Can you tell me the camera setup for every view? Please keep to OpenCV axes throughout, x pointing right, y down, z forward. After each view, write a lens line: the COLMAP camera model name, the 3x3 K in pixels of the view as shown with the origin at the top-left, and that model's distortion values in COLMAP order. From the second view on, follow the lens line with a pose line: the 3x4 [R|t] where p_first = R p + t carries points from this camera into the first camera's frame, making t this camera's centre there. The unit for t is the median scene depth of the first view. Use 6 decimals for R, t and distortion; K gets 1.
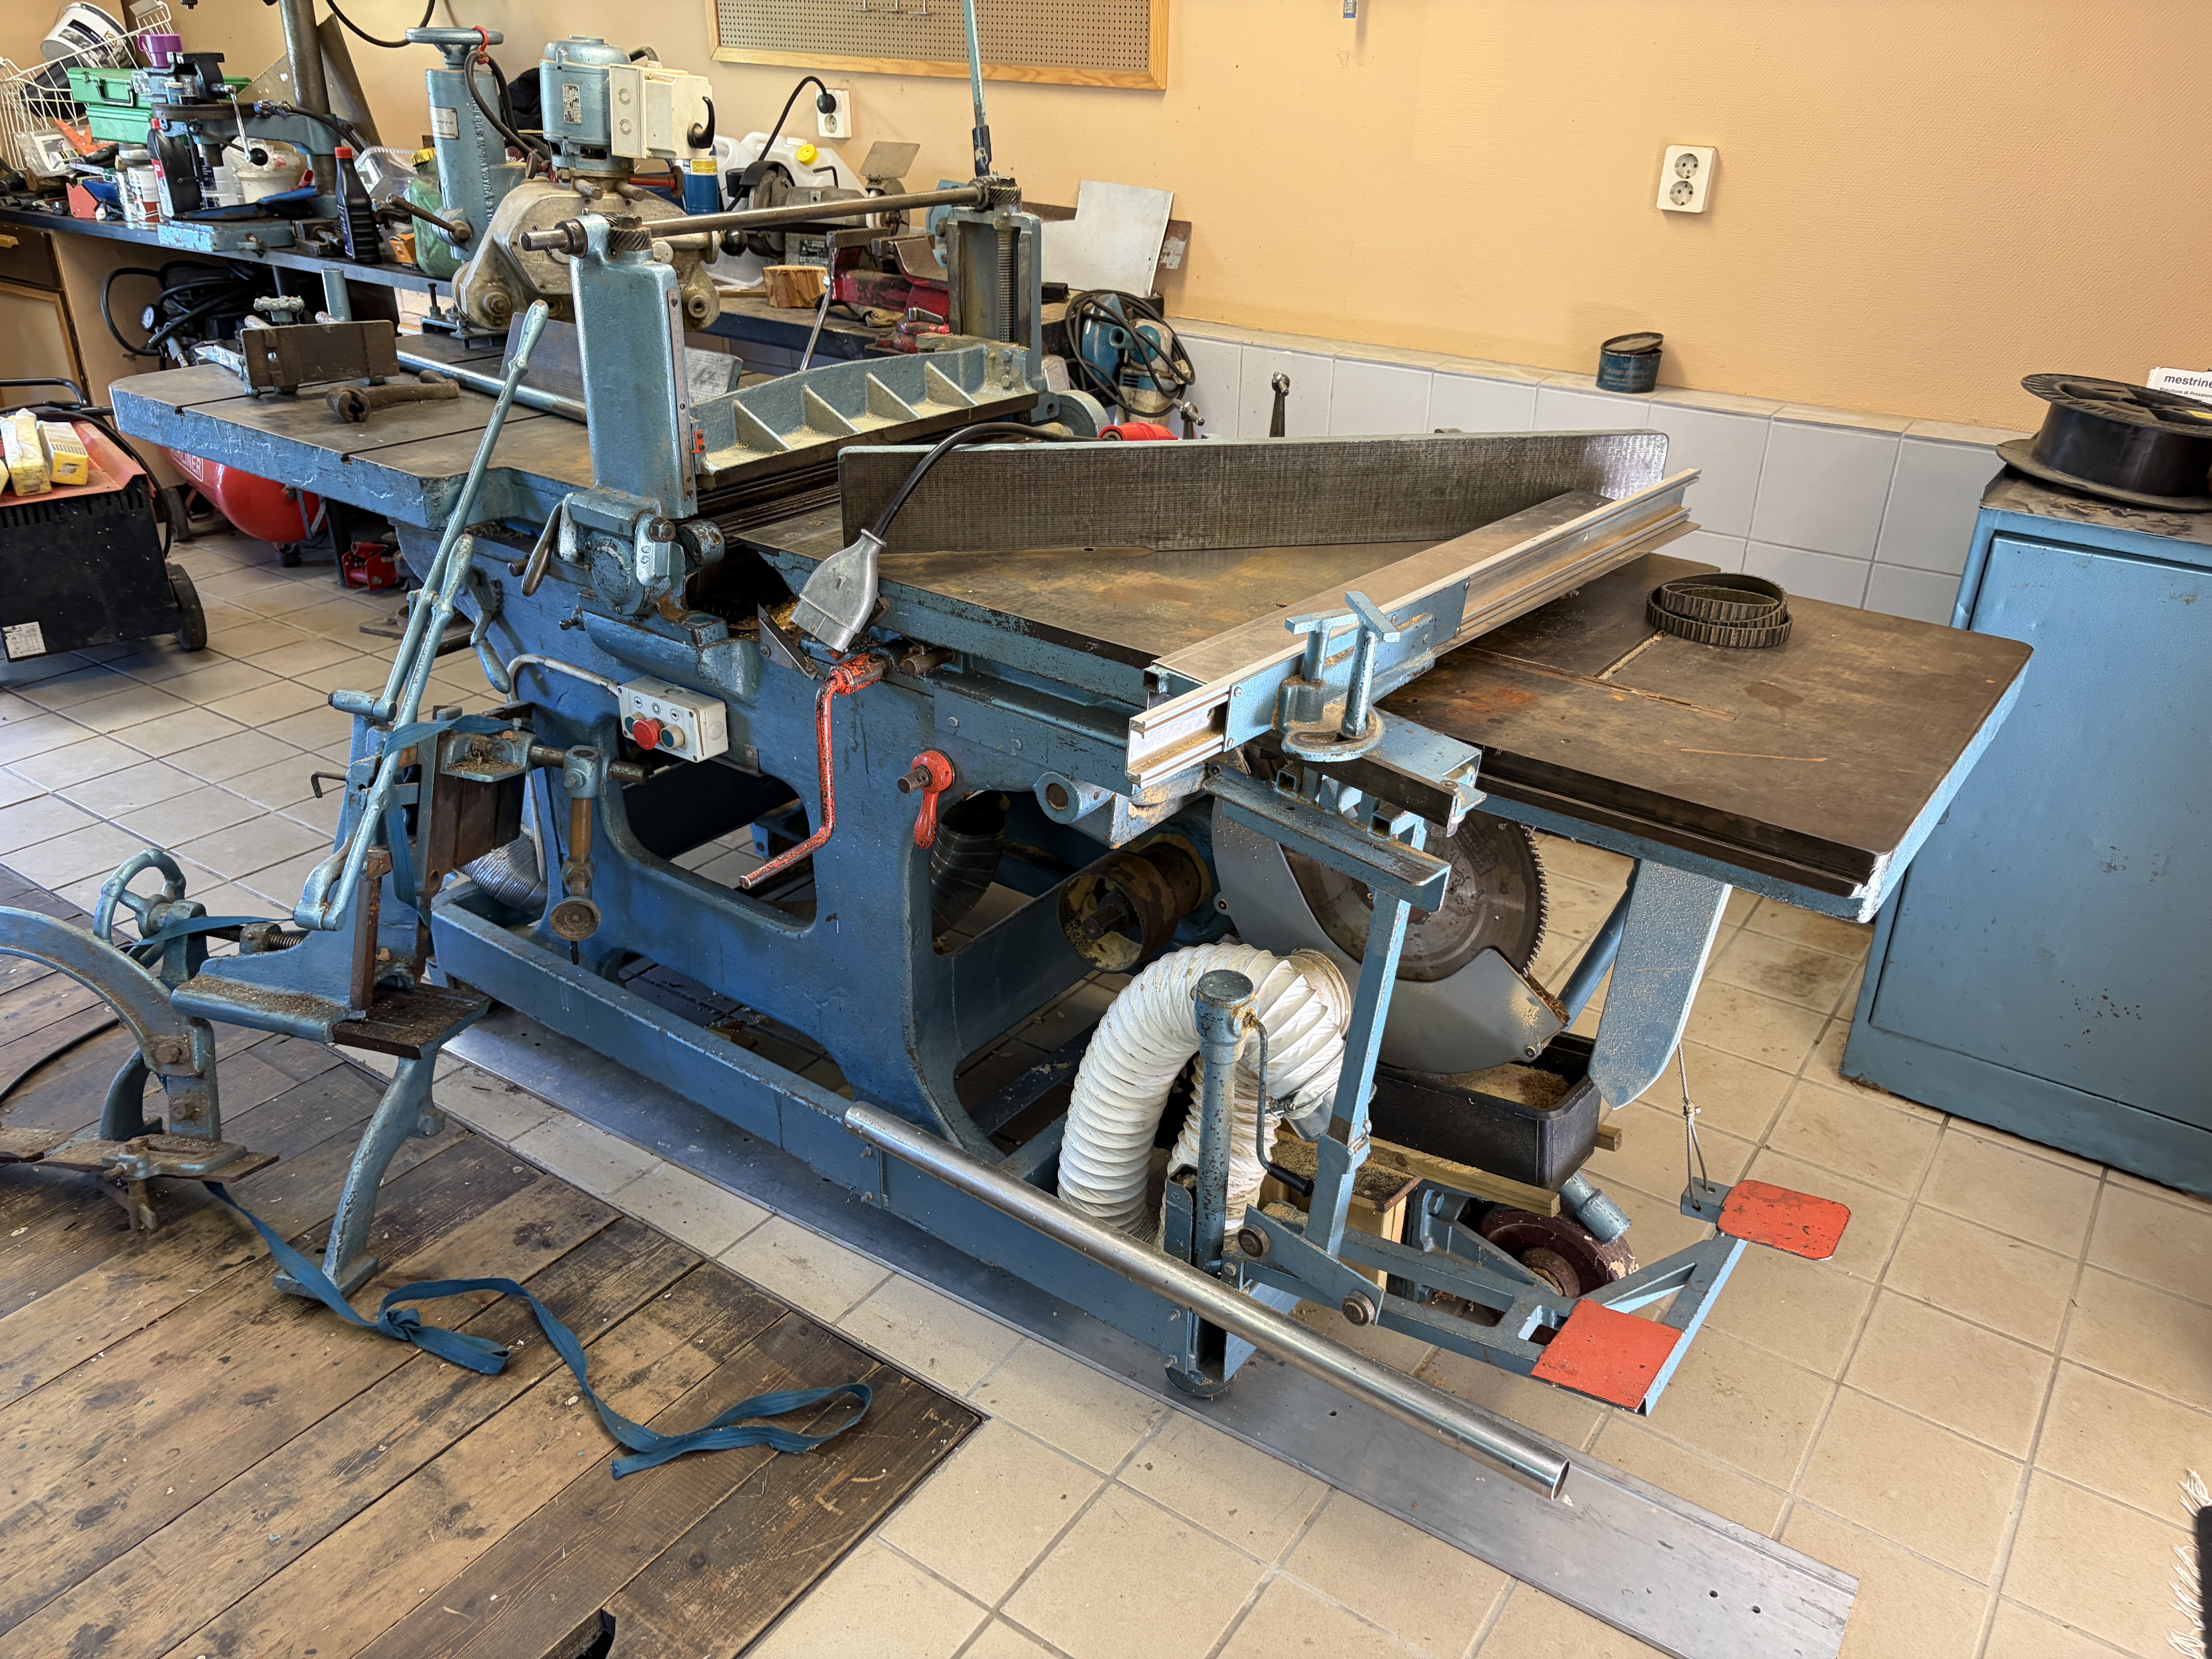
lens RADIAL K [[1685.2, 0, 1103.6], [0, 1685.2, 826.5], [0, 0, 1]] dist [0.031895, -0.040254]
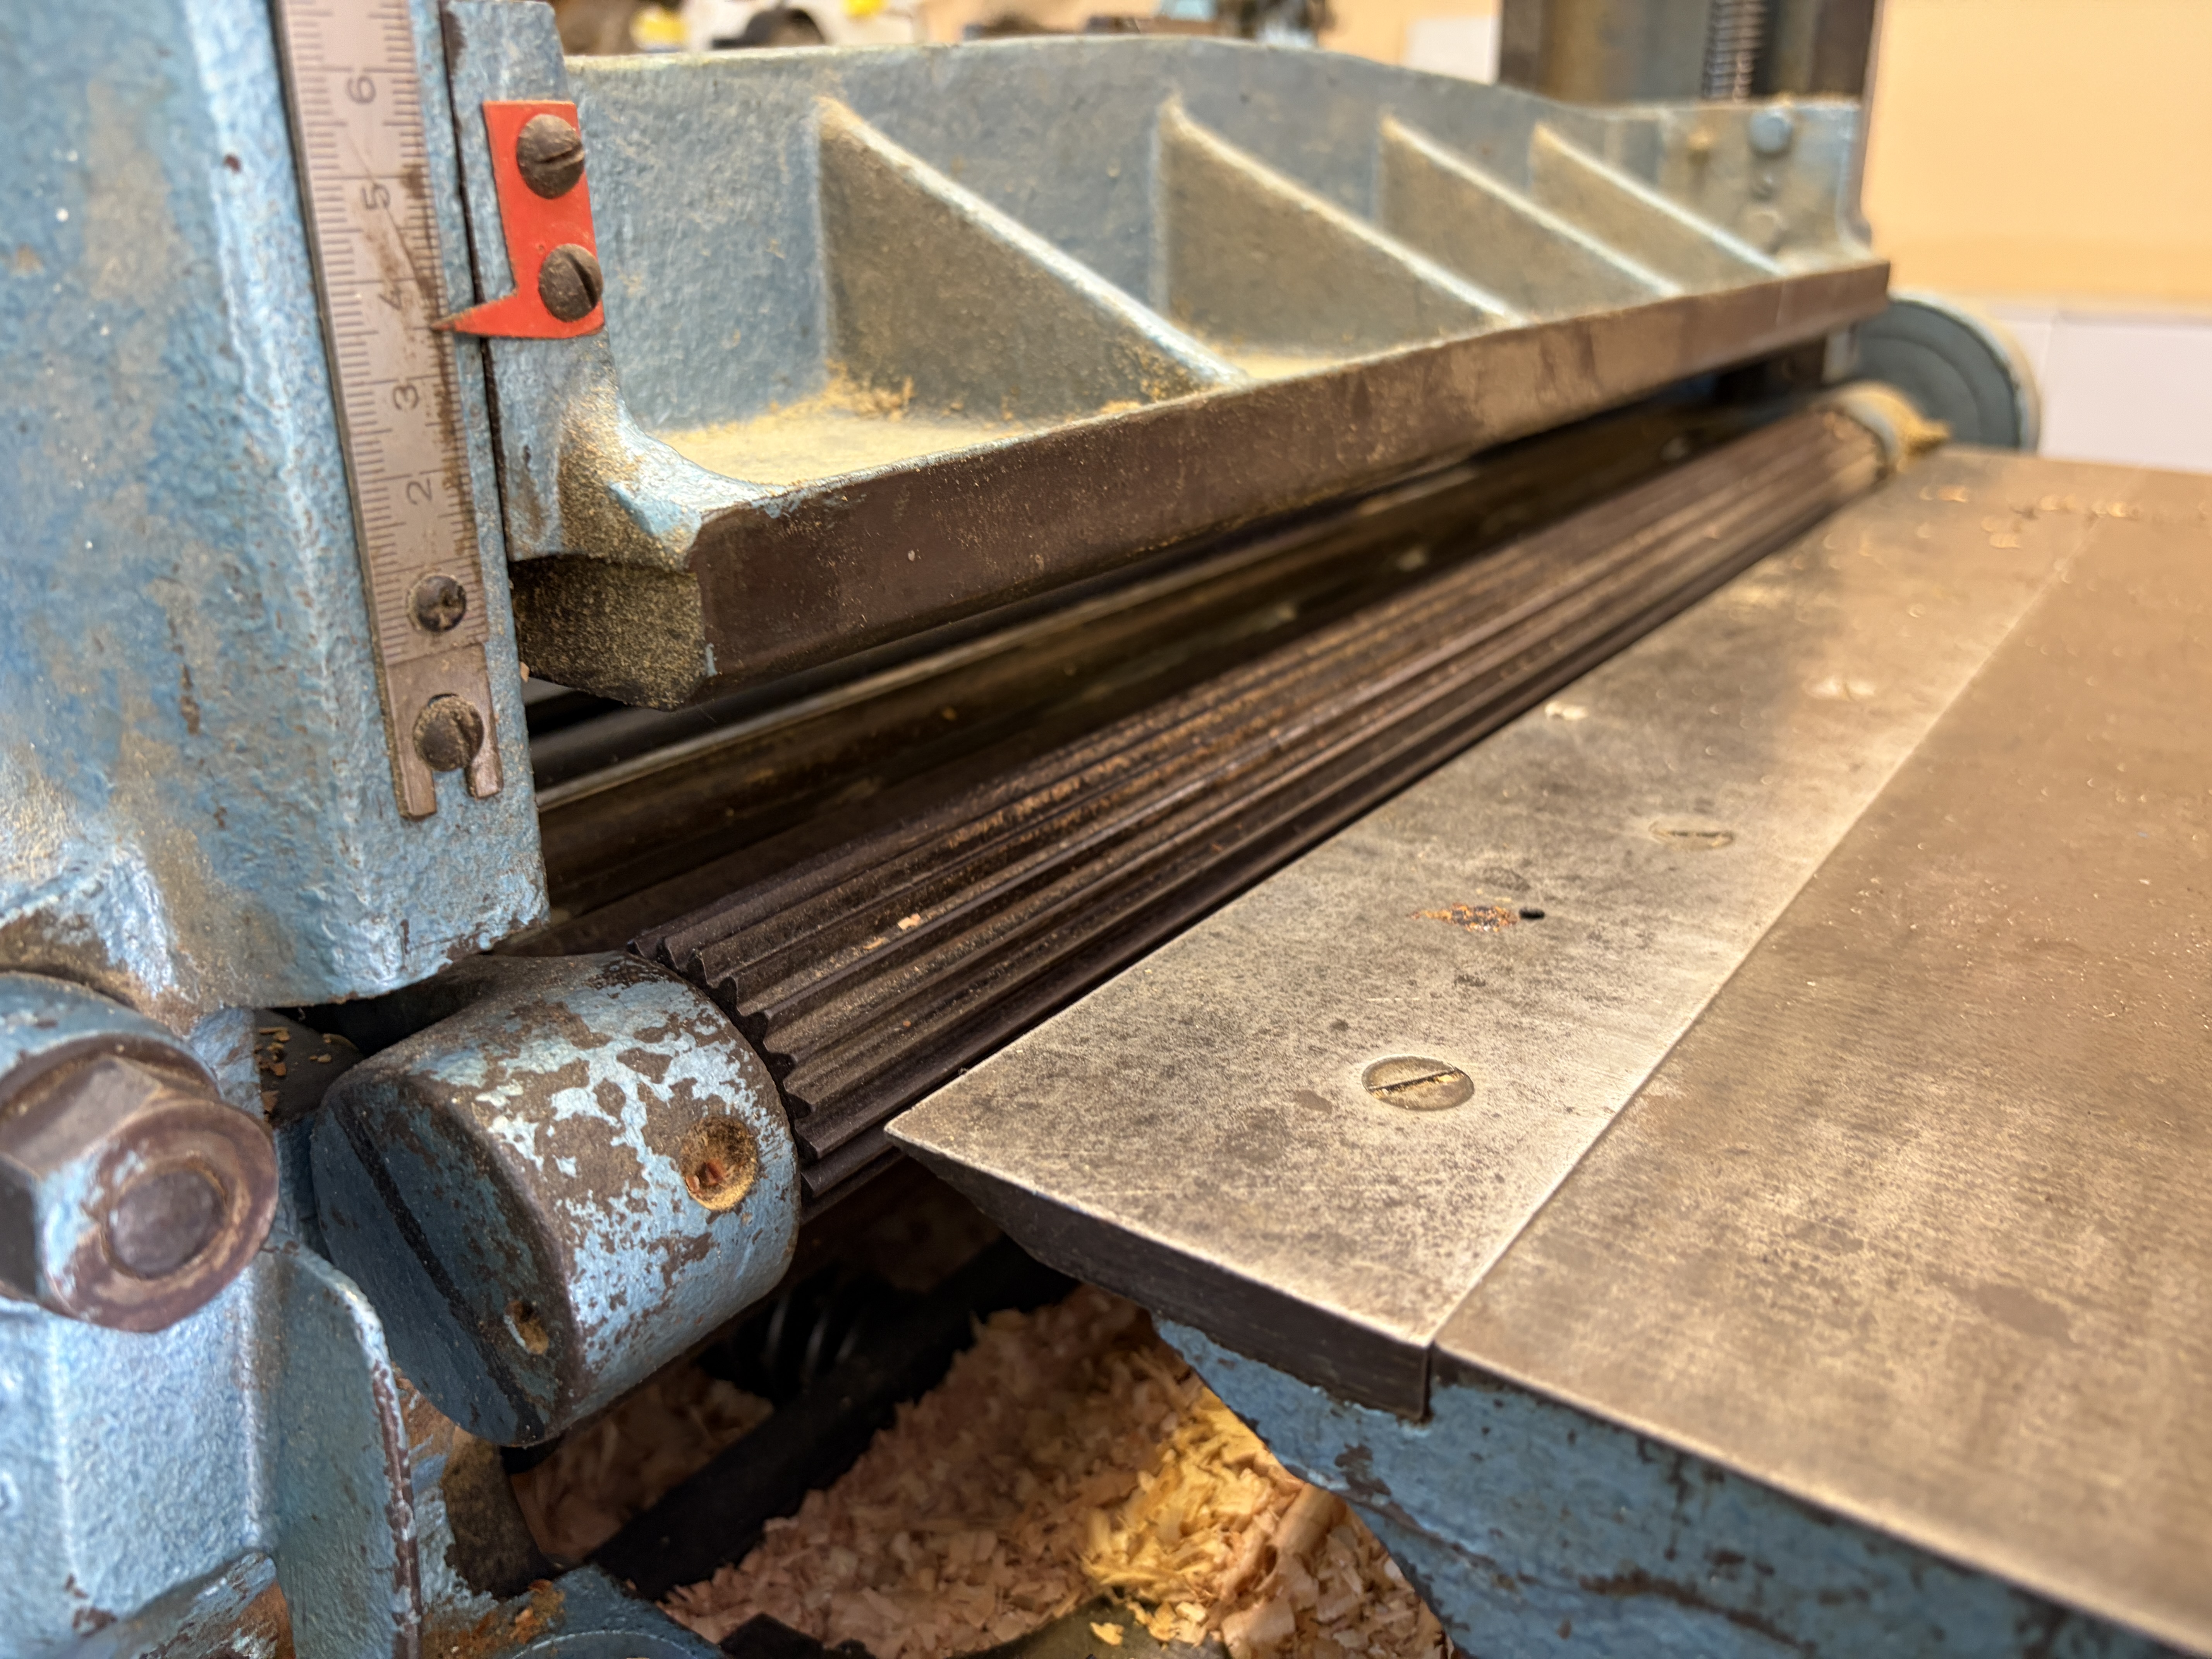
lens RADIAL K [[1685.2, 0, 1104.5], [0, 1685.2, 825.3], [0, 0, 1]] dist [0.031895, -0.040254]
pose [[0.999554, -0.027679, 0.011217, -0.206473], [0.028434, 0.996863, -0.073863, -0.182952], [-0.009137, 0.074149, 0.997205, 0.896131]]
